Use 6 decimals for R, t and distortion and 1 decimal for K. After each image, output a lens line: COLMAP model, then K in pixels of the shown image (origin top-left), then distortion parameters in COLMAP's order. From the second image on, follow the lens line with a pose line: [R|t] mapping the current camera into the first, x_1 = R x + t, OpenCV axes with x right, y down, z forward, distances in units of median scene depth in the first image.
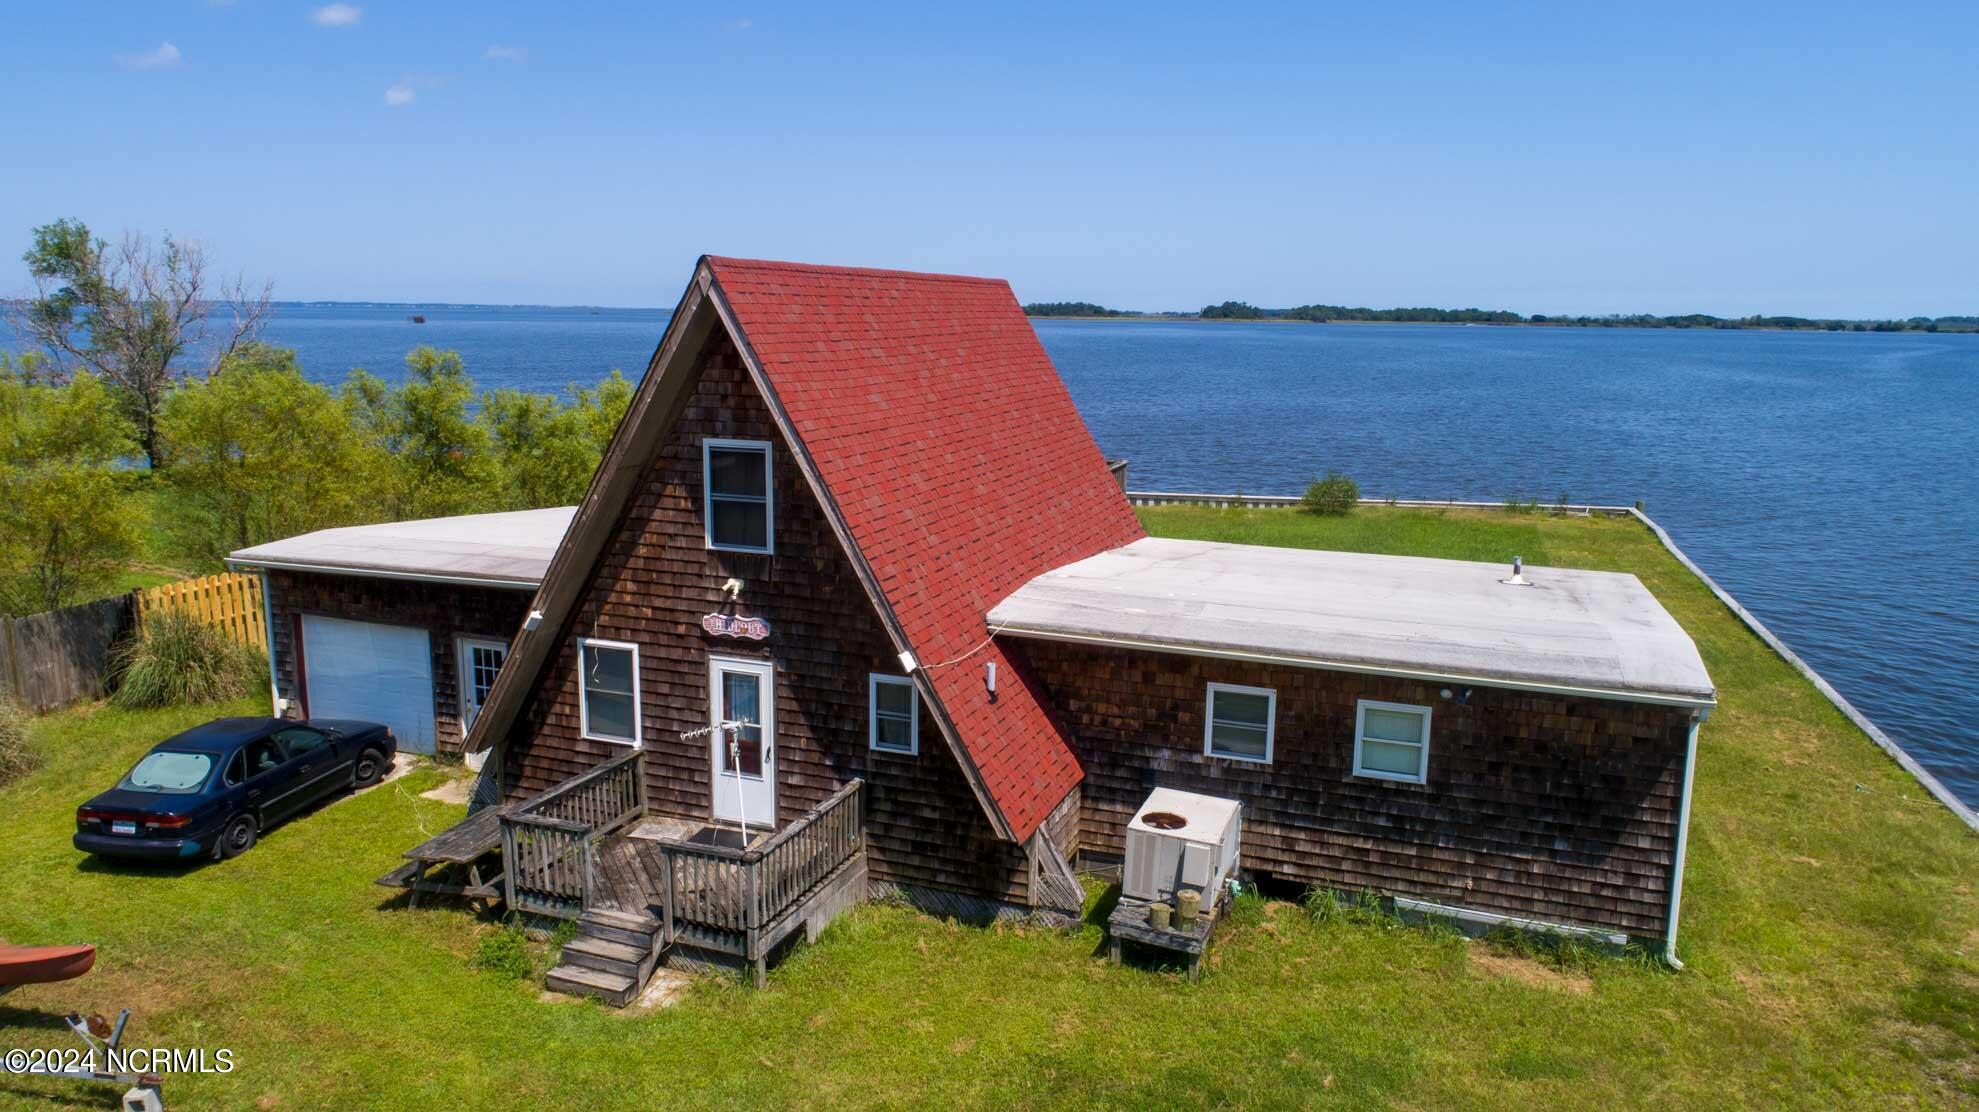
lens RADIAL K [[1320.6, 0, 989.5], [0, 1320.6, 556.0], [0, 0, 1]] dist [-0.014841, 0.002237]
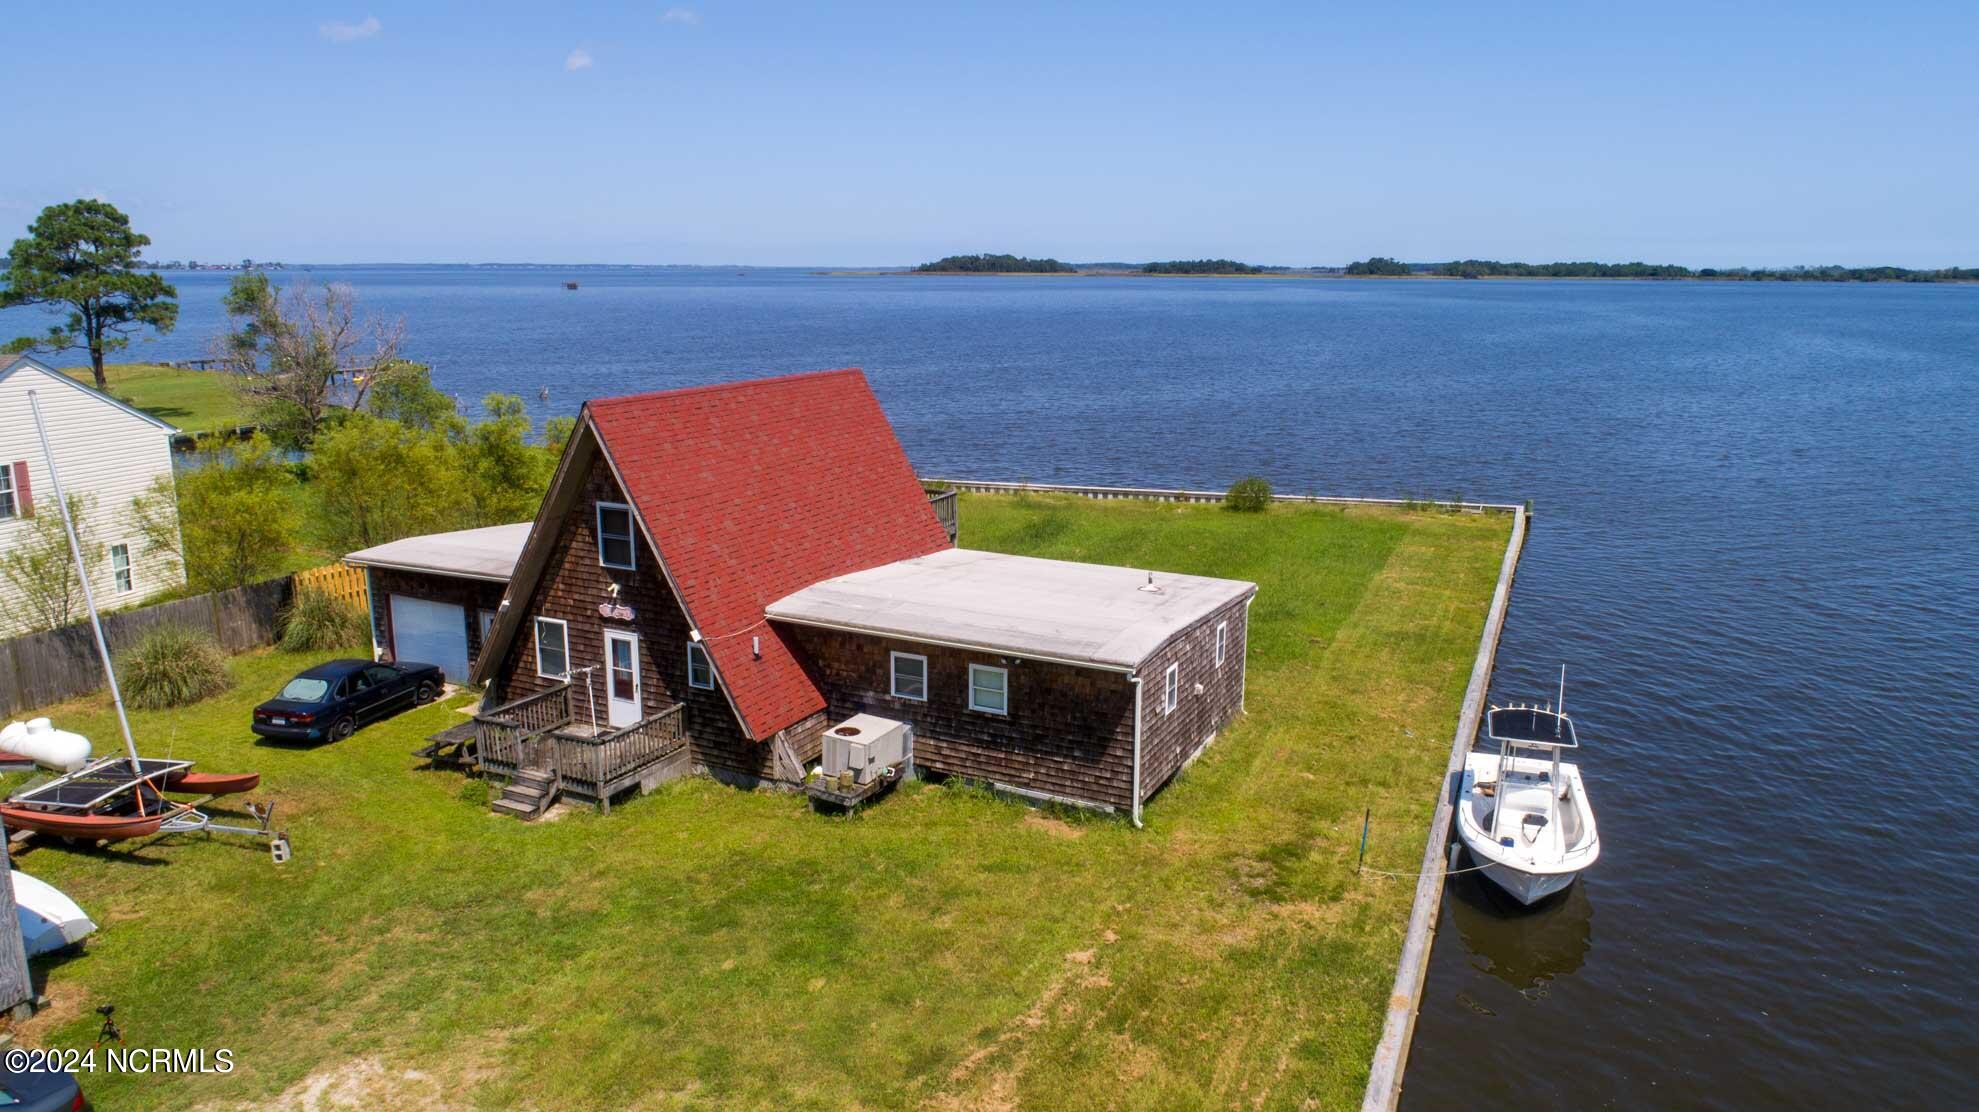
lens RADIAL K [[1320.6, 0, 989.5], [0, 1320.6, 556.0], [0, 0, 1]] dist [-0.014841, 0.002237]
pose [[0.994239, 0.014479, -0.106204, 0.458598], [-0.011082, 0.999410, 0.032509, -0.078226], [0.106612, -0.031145, 0.993813, -0.624059]]
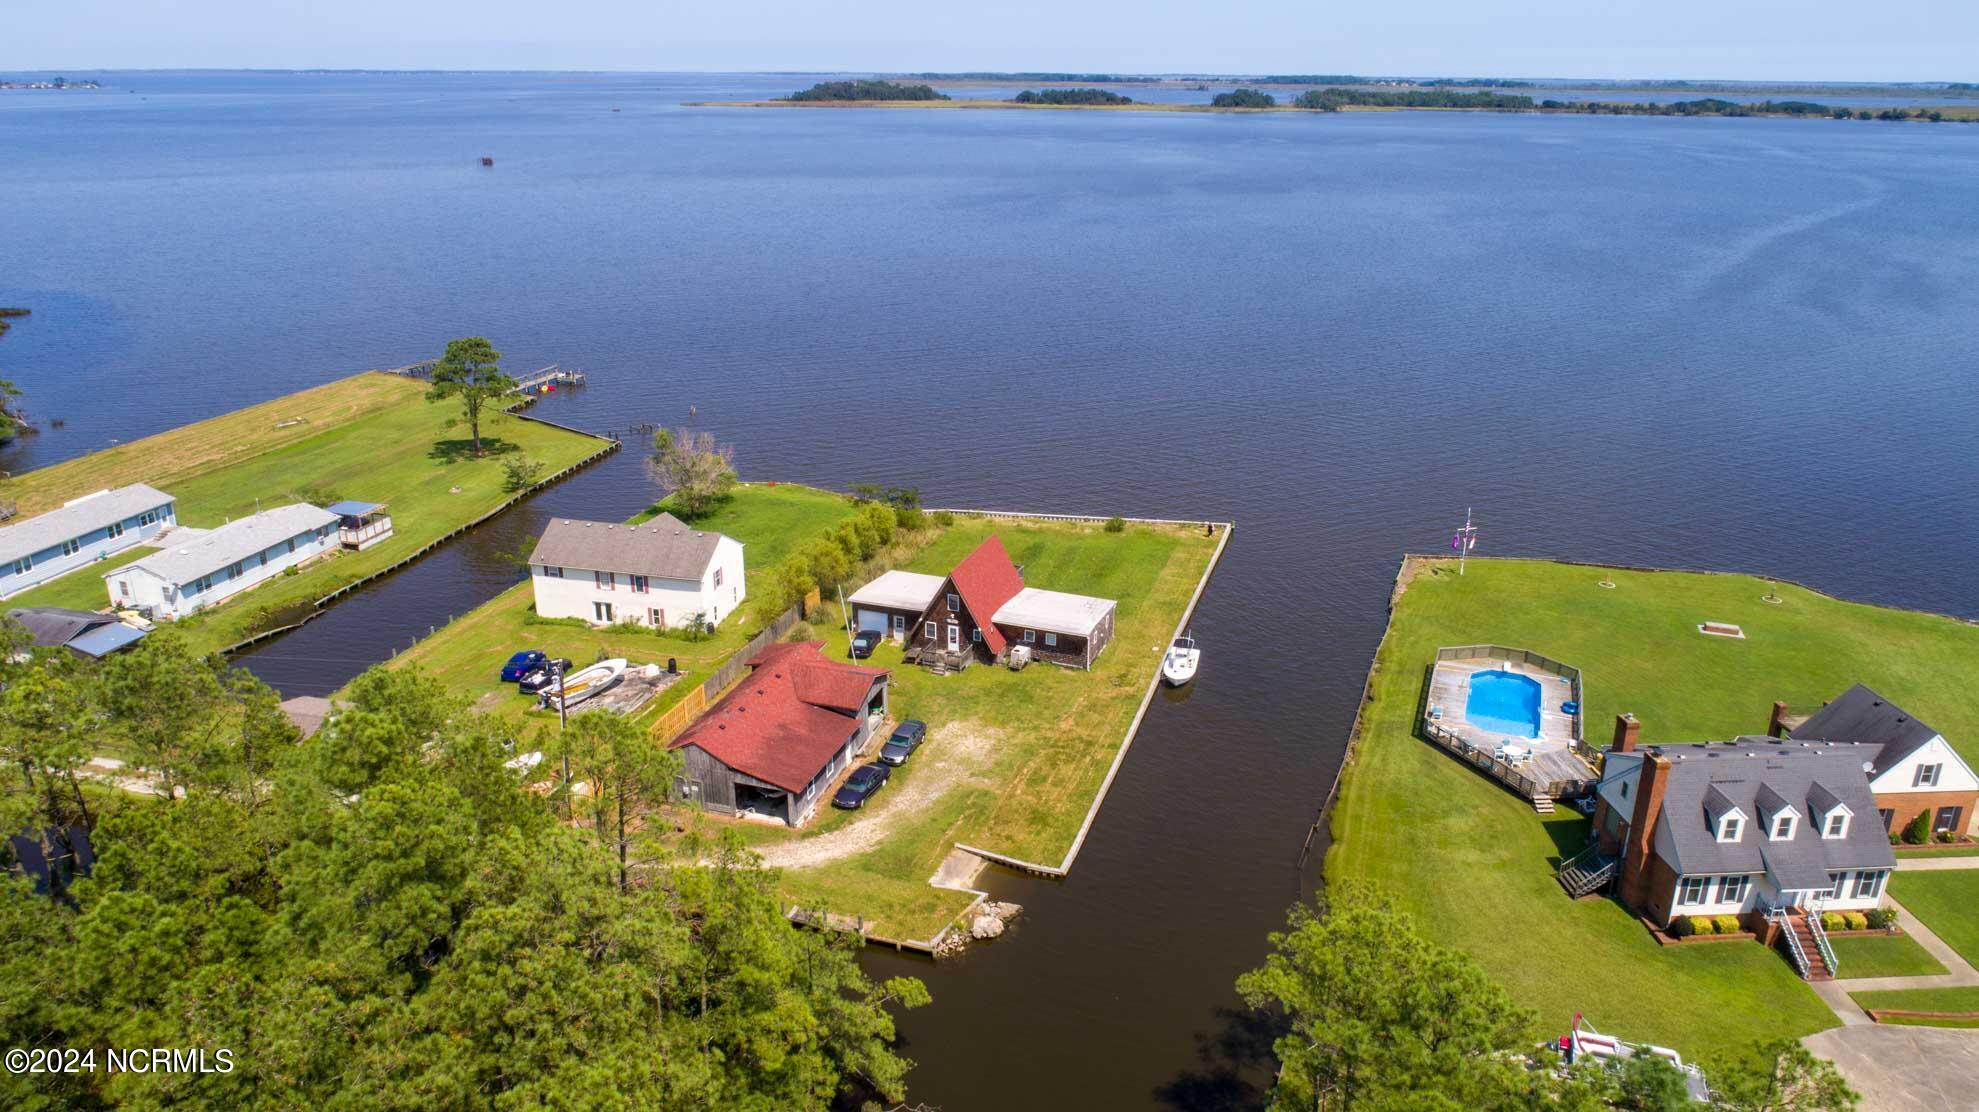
lens RADIAL K [[1320.6, 0, 989.5], [0, 1320.6, 556.0], [0, 0, 1]] dist [-0.014841, 0.002237]
pose [[0.999926, -0.003284, -0.011686, 0.066761], [0.005222, 0.985447, 0.169900, -1.364452], [0.010958, -0.169949, 0.985392, -5.340739]]
